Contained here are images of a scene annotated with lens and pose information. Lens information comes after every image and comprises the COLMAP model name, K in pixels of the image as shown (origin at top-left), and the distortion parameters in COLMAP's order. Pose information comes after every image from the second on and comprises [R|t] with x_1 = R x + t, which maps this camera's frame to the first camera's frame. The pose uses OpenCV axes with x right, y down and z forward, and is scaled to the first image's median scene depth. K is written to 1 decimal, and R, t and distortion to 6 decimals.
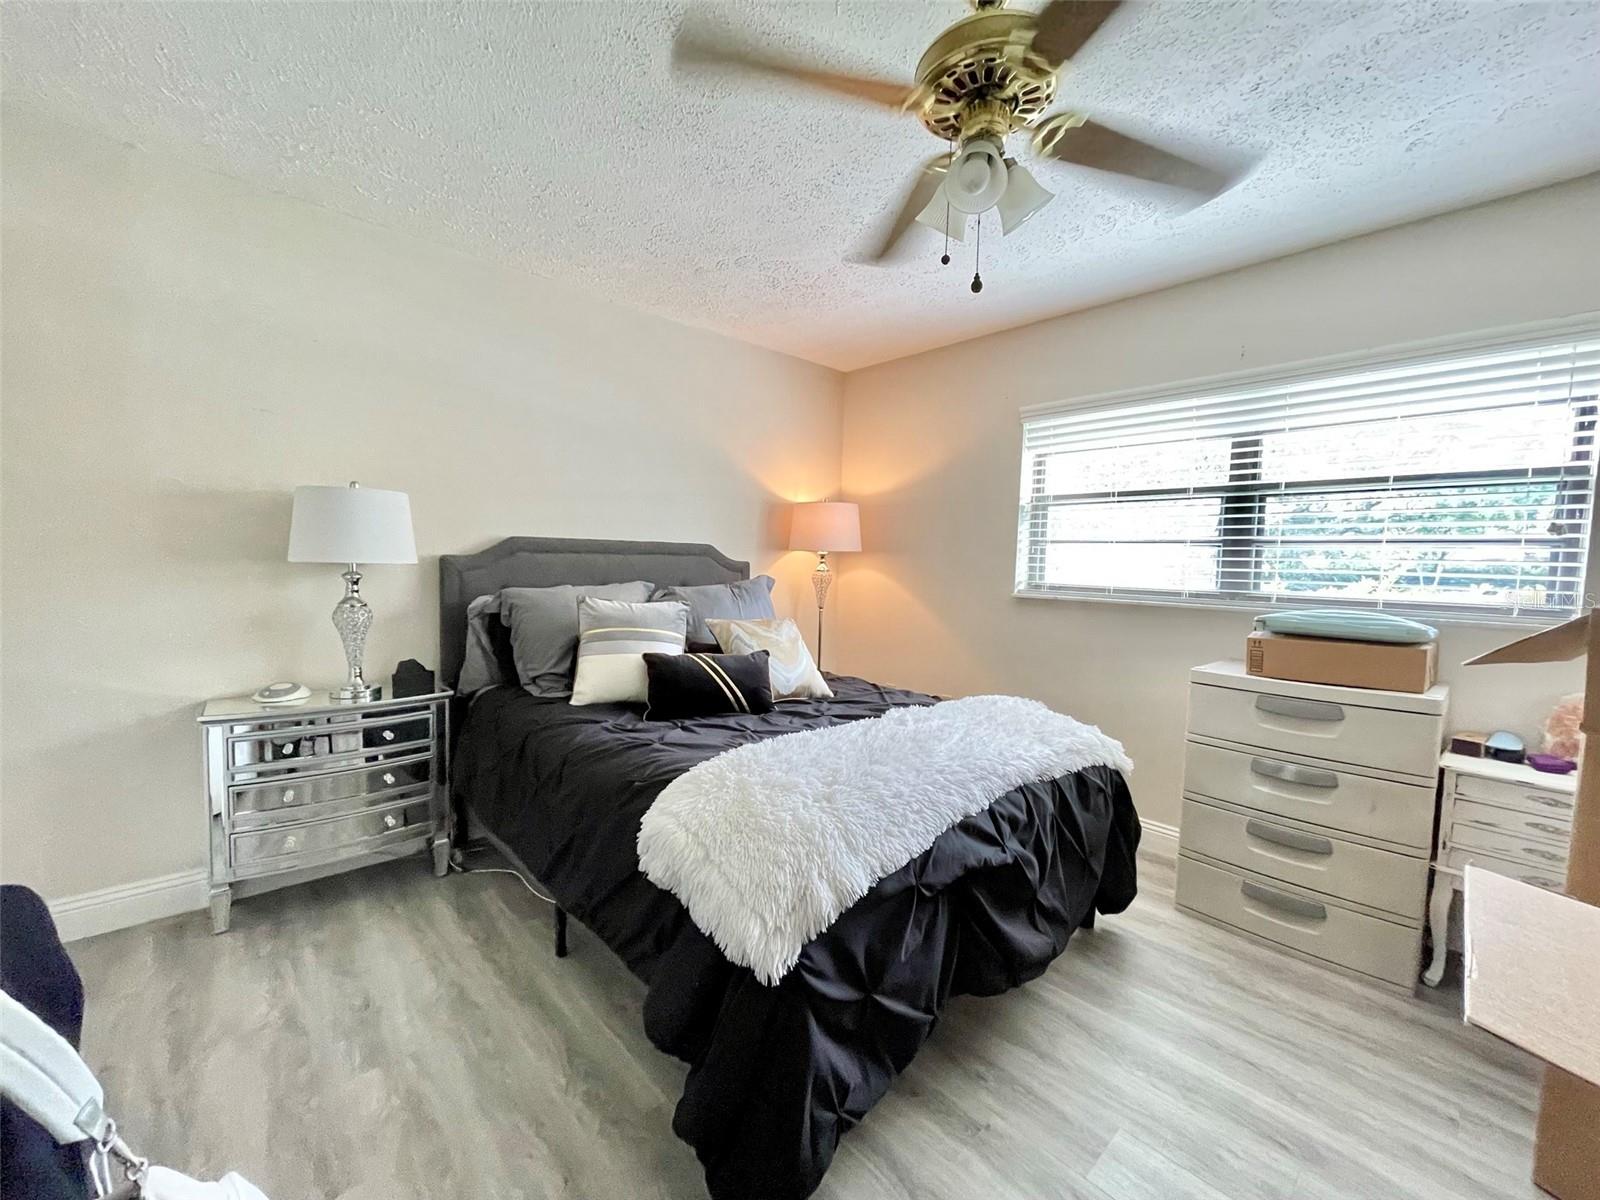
lens RADIAL K [[645.0, 0, 800.5], [0, 645.0, 598.4], [0, 0, 1]] dist [-0.005513, 0.000847]
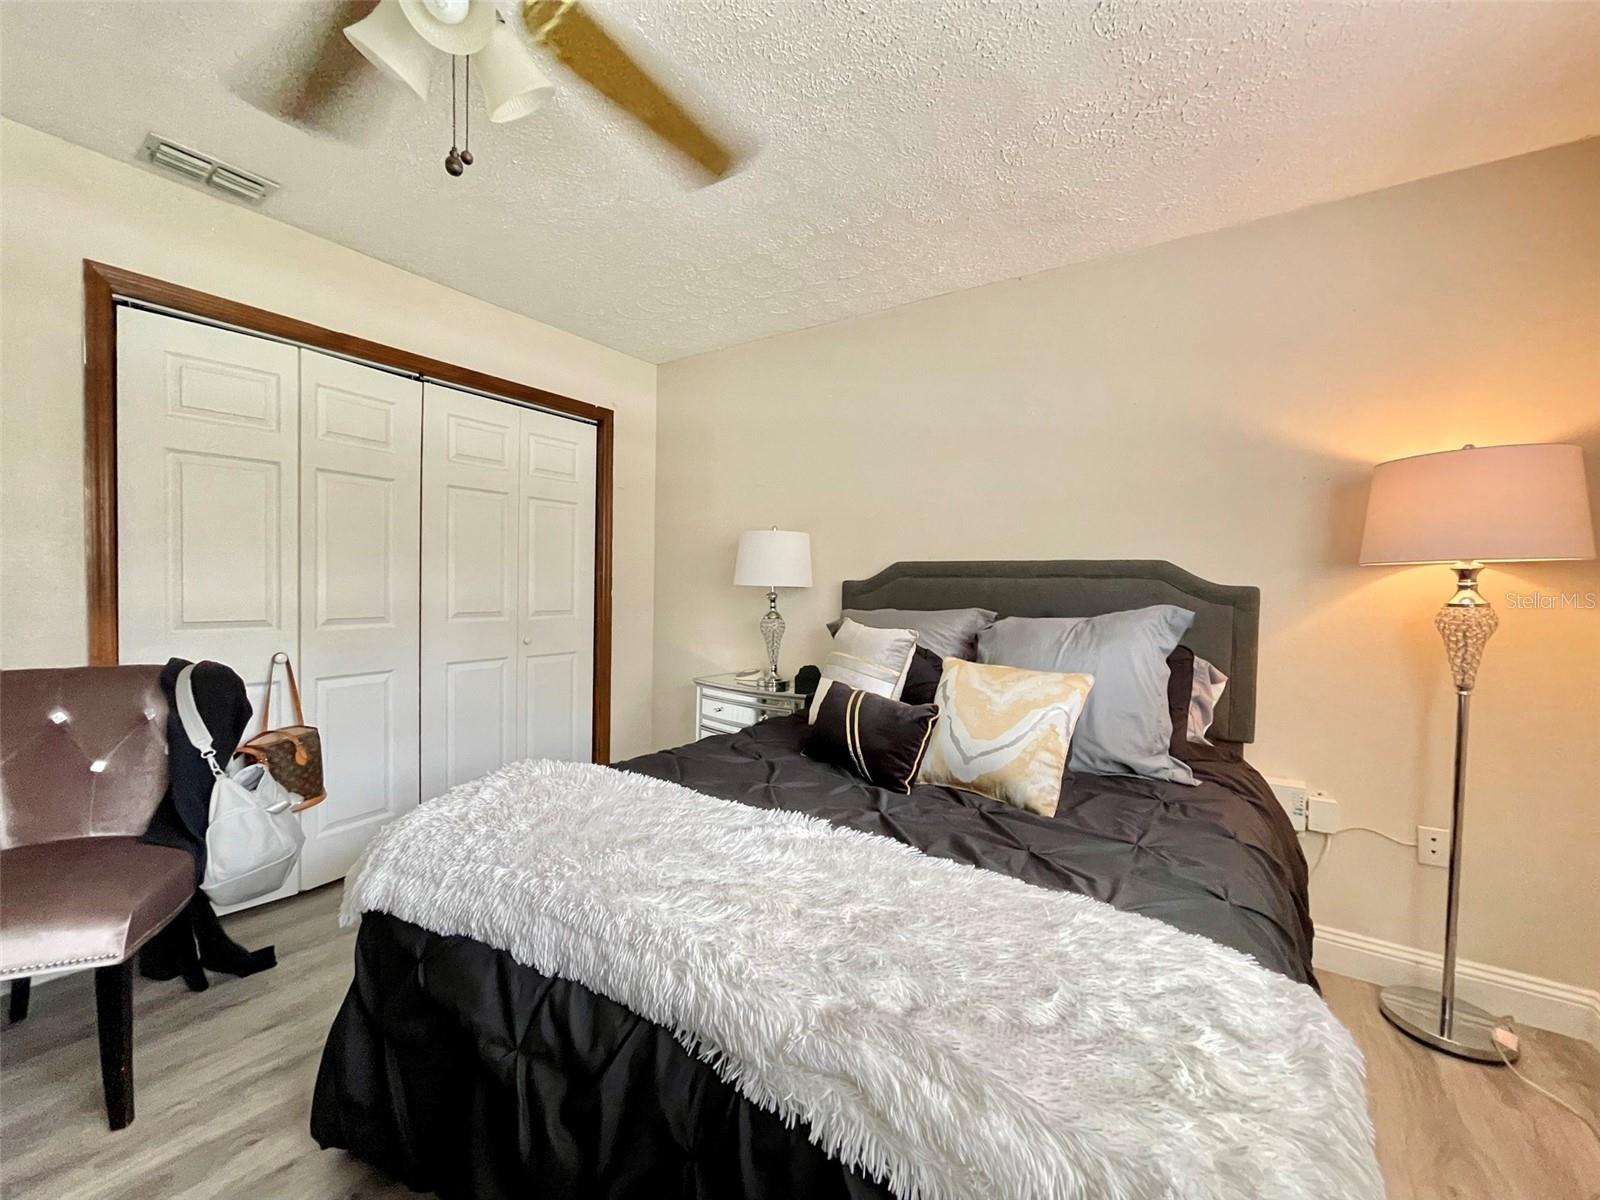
lens RADIAL K [[645.0, 0, 796.4], [0, 645.0, 602.2], [0, 0, 1]] dist [-0.005513, 0.000847]
pose [[0.205507, 0.005168, -0.978642, 0.421256], [-0.072795, 0.997297, -0.010020, -0.007918], [0.975945, 0.073300, 0.205327, 0.515008]]
